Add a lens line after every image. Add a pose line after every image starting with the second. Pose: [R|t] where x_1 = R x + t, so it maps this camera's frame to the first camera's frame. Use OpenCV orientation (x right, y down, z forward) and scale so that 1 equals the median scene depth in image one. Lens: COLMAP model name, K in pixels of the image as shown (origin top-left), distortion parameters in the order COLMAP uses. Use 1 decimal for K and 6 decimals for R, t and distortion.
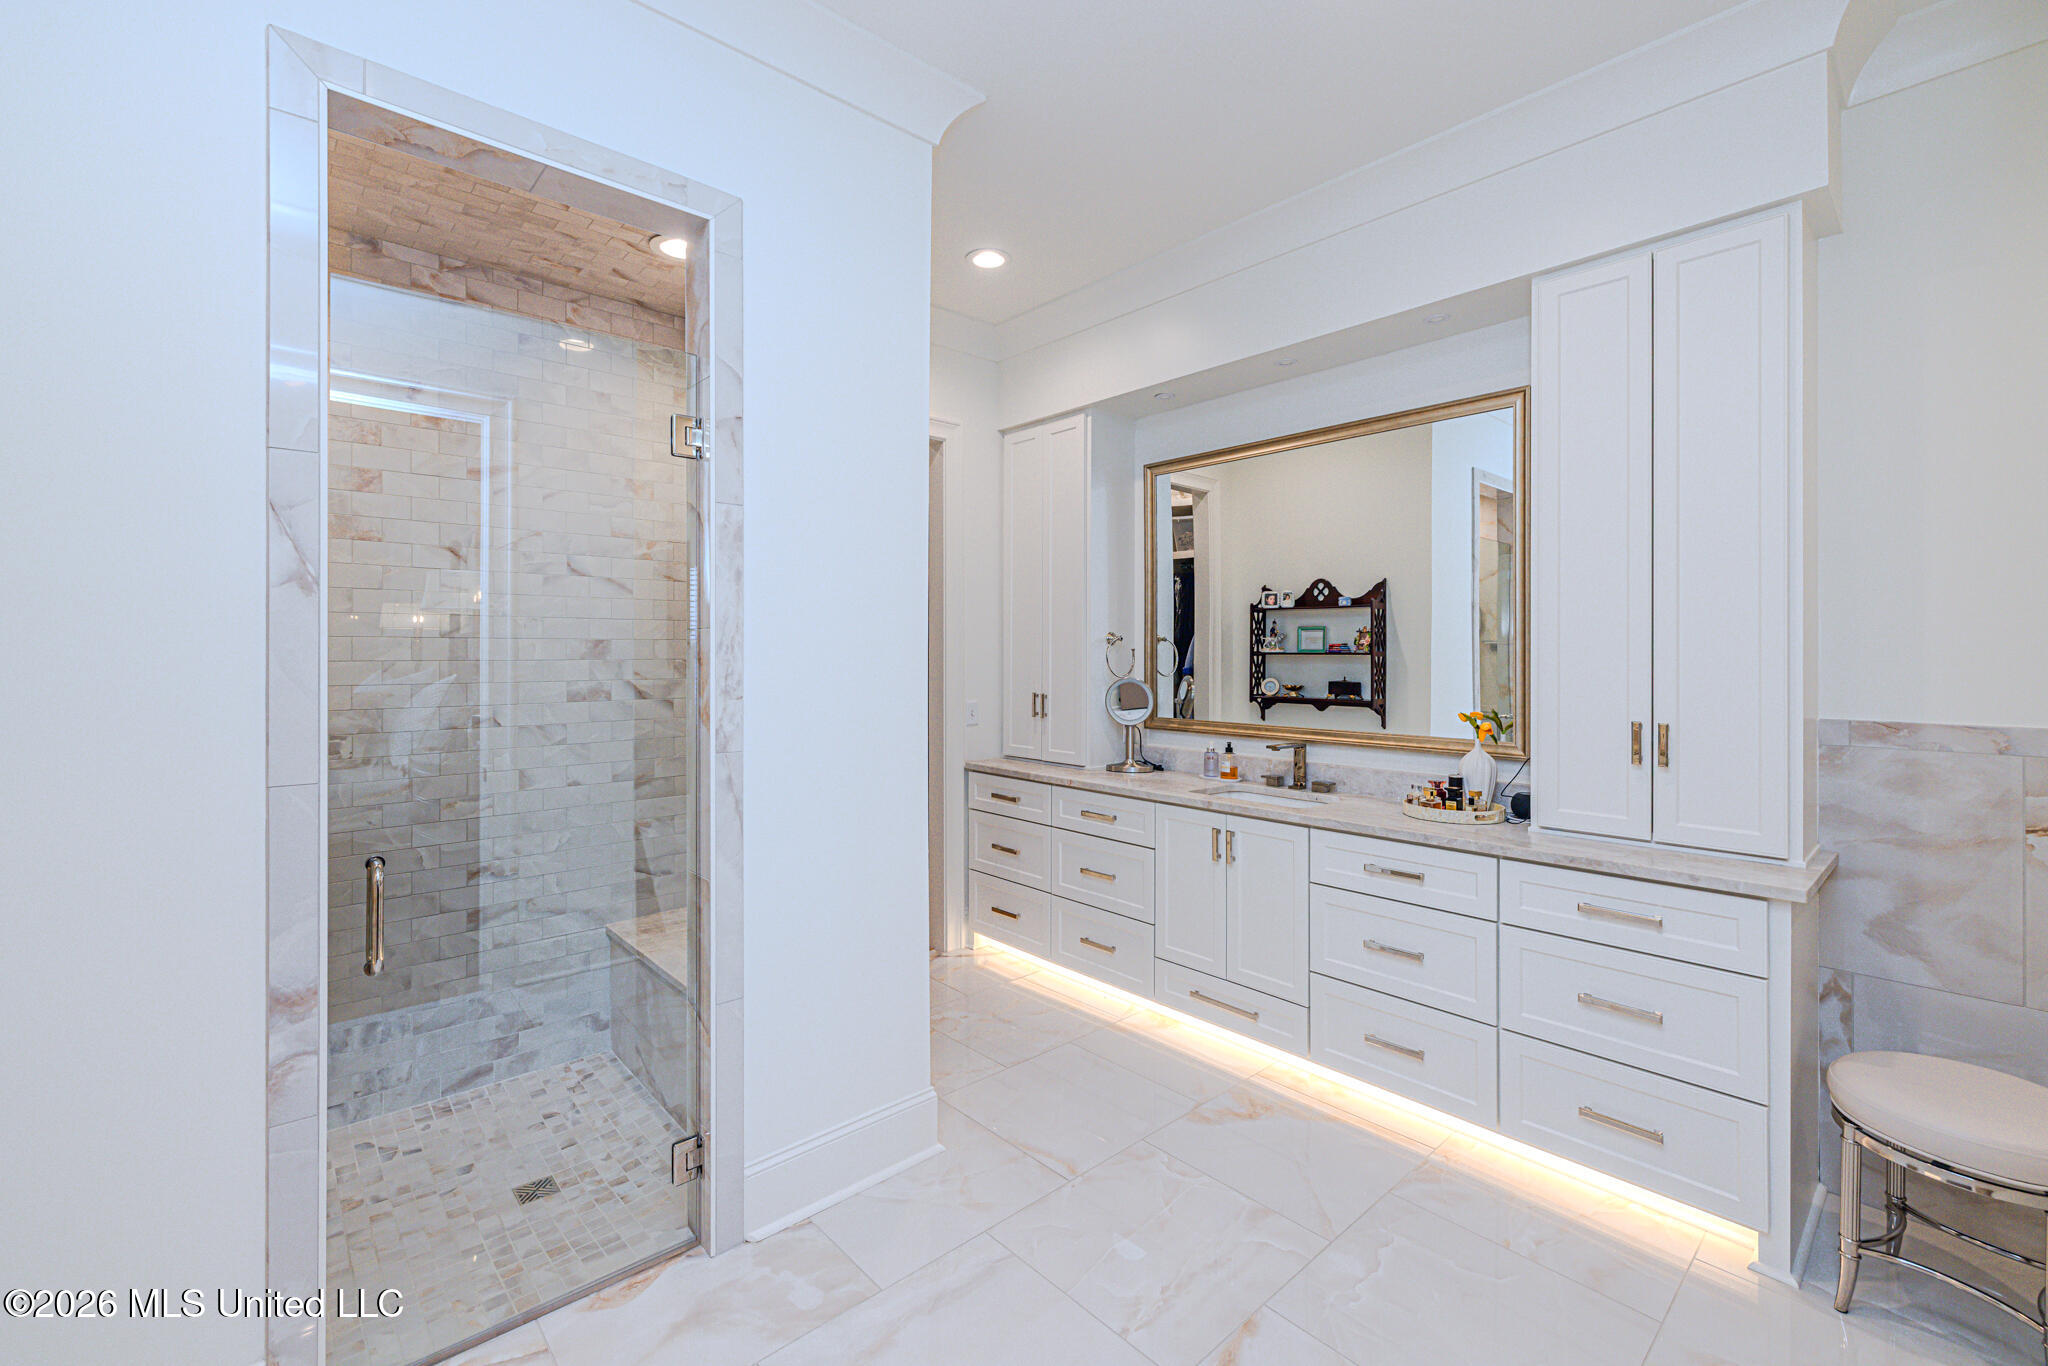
lens RADIAL K [[862.7, 0, 1024.1], [0, 862.7, 652.7], [0, 0, 1]] dist [-0.000128, 0.000121]
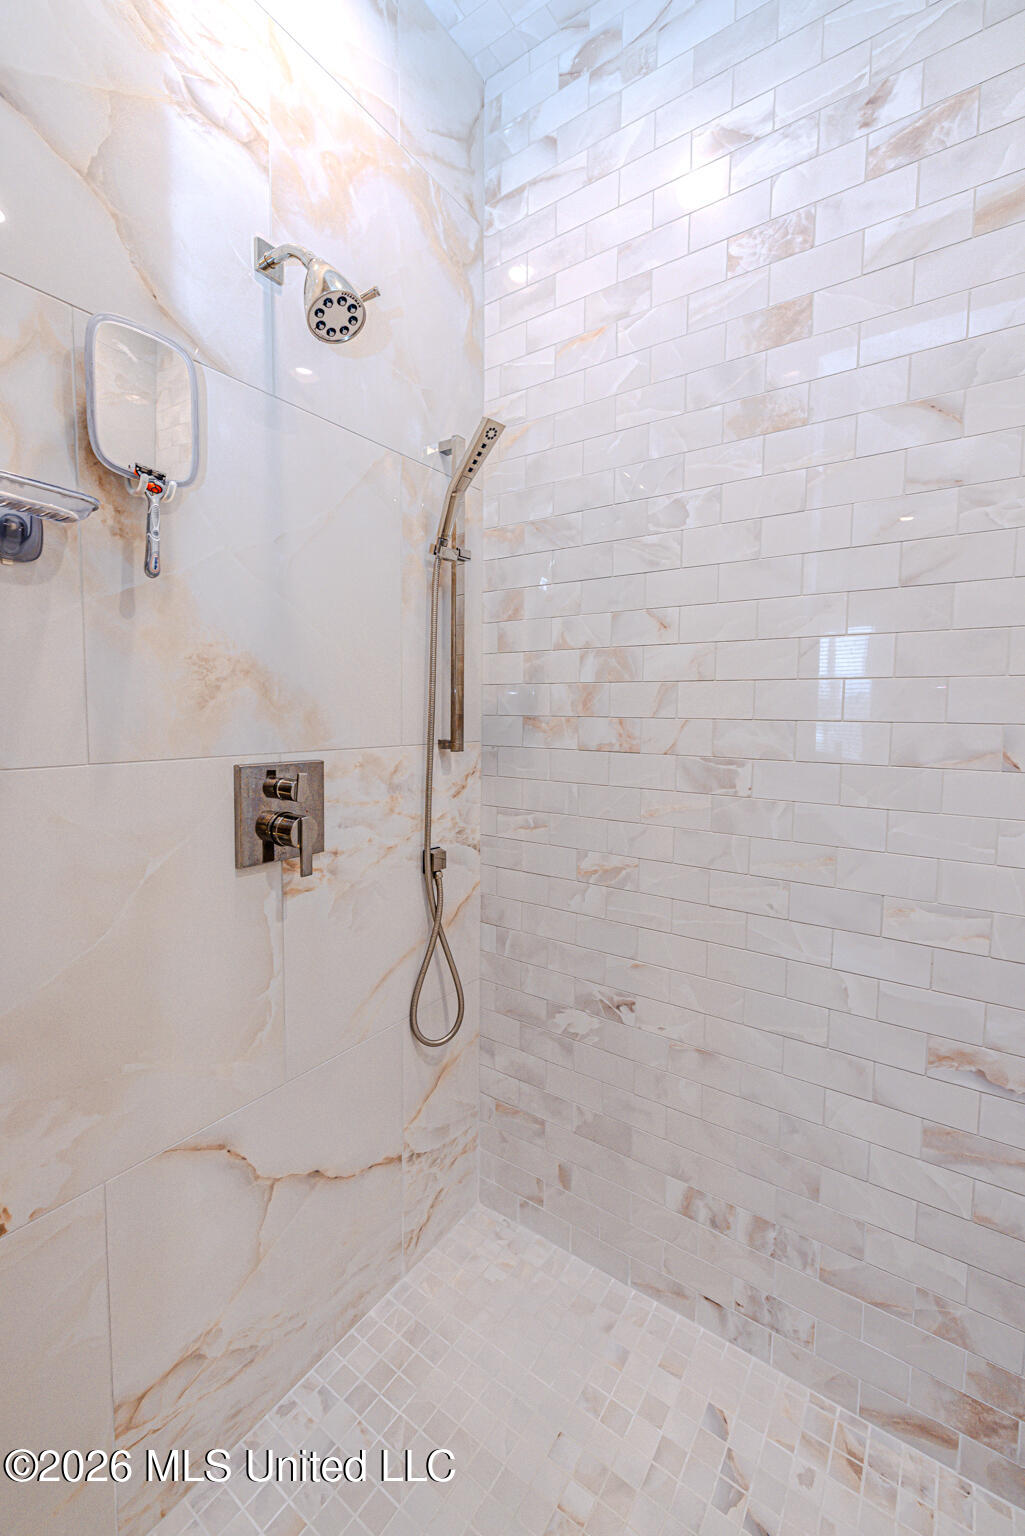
lens RADIAL K [[647.0, 0, 501.8], [0, 647.0, 754.7], [0, 0, 1]] dist [-0.000128, 0.000121]
pose [[0.209190, 0.072353, -0.975195, -0.325443], [-0.008874, 0.997358, 0.072094, 0.053279], [0.977835, -0.006428, 0.209280, 0.650218]]
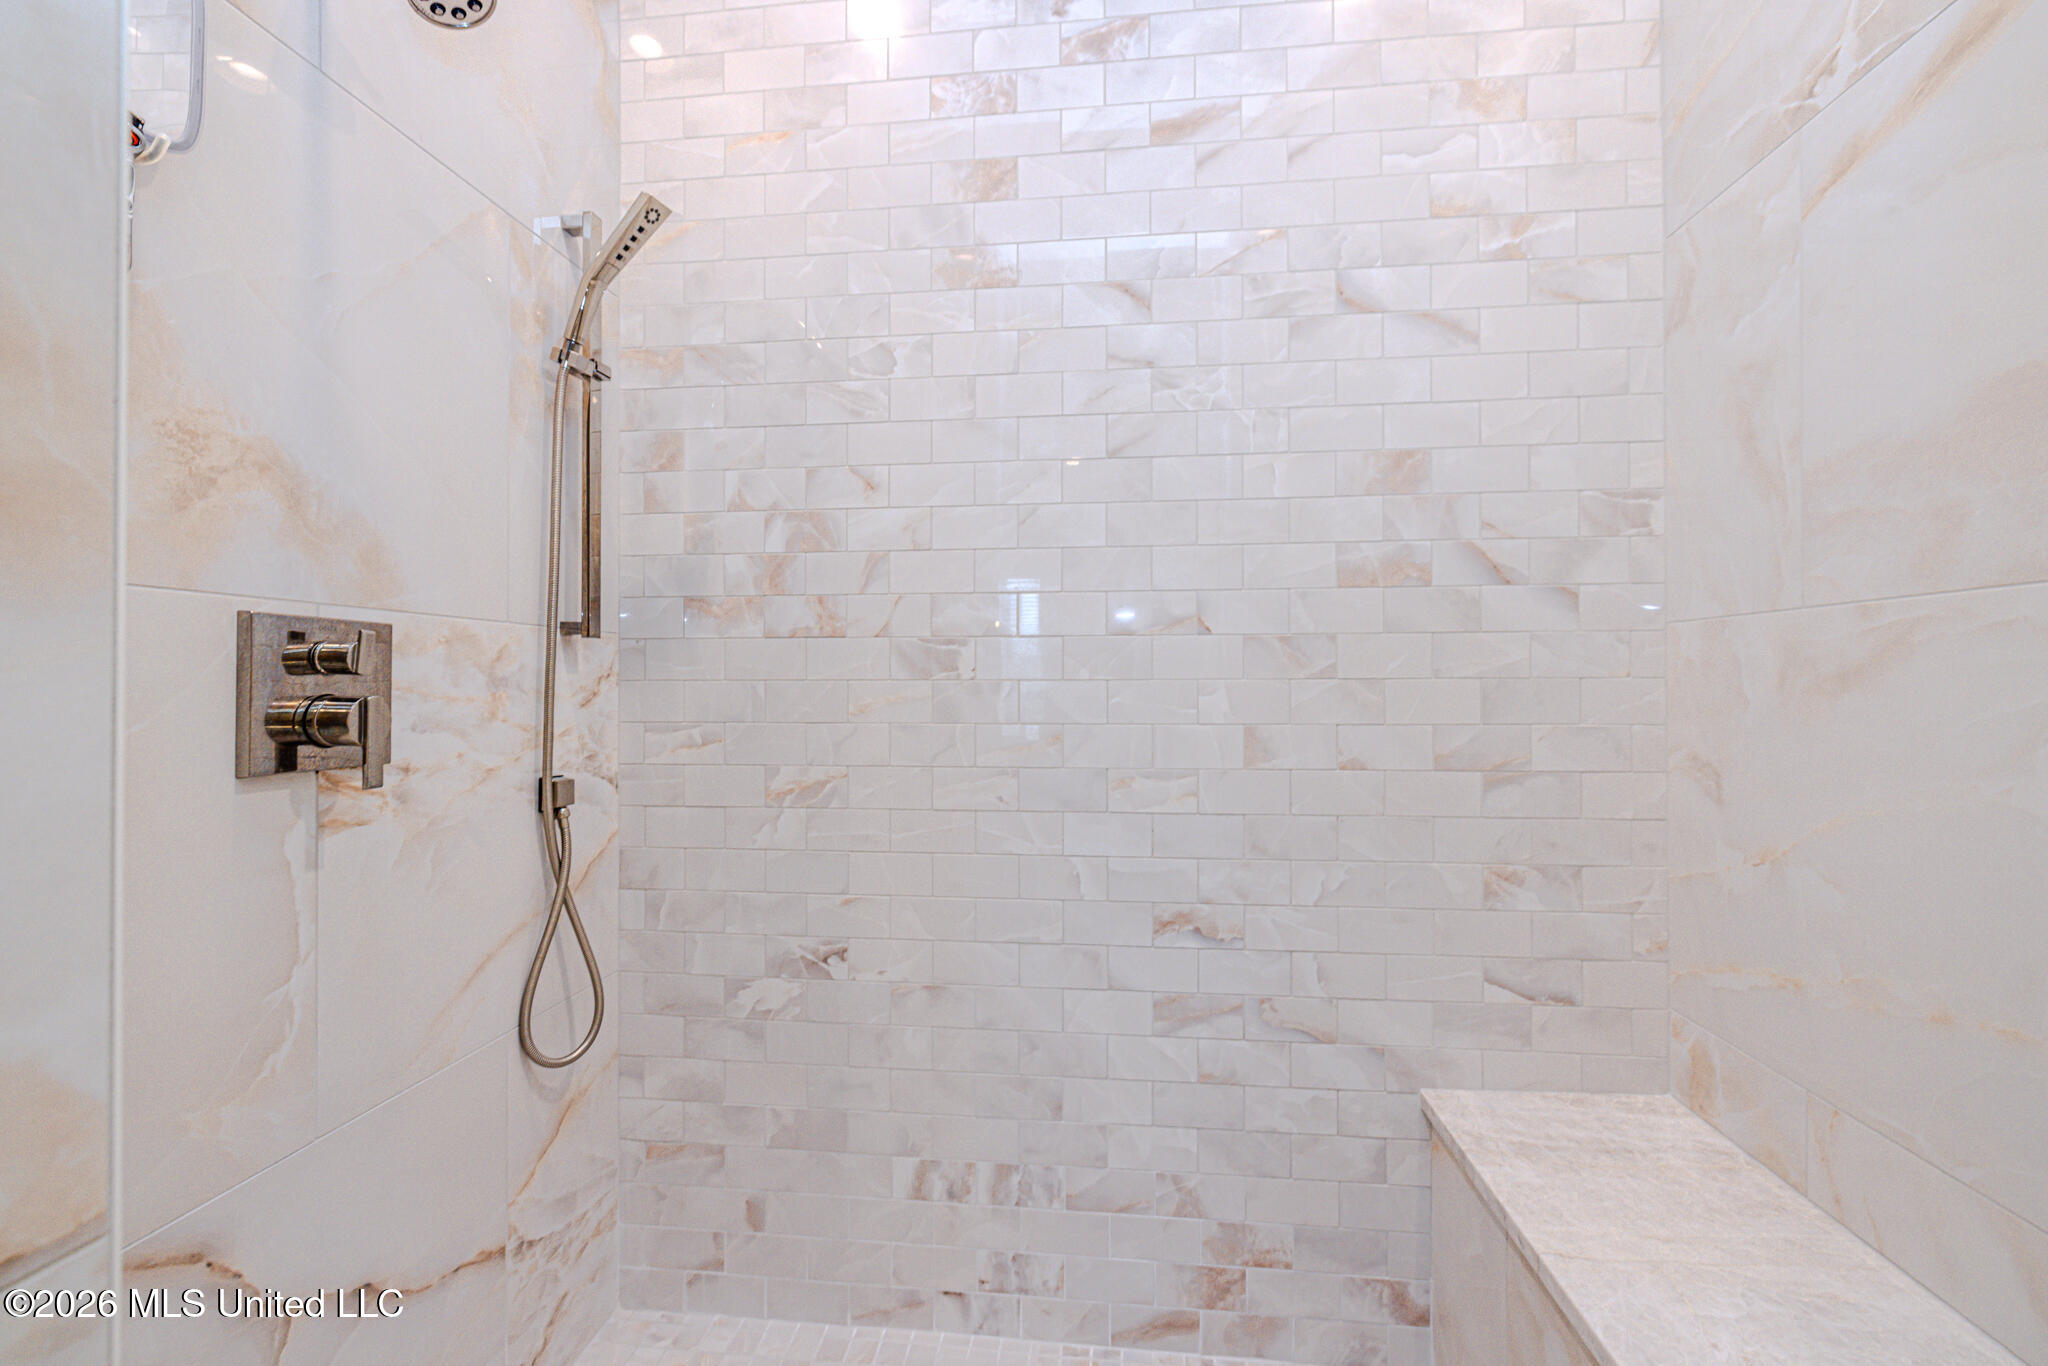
lens RADIAL K [[864.1, 0, 1031.3], [0, 864.1, 679.5], [0, 0, 1]] dist [-0.001185, 0.000431]
pose [[0.662023, -0.005461, -0.749464, -0.300461], [0.001303, 0.999980, -0.006136, 0.112769], [0.749483, 0.003086, 0.662017, 0.587755]]
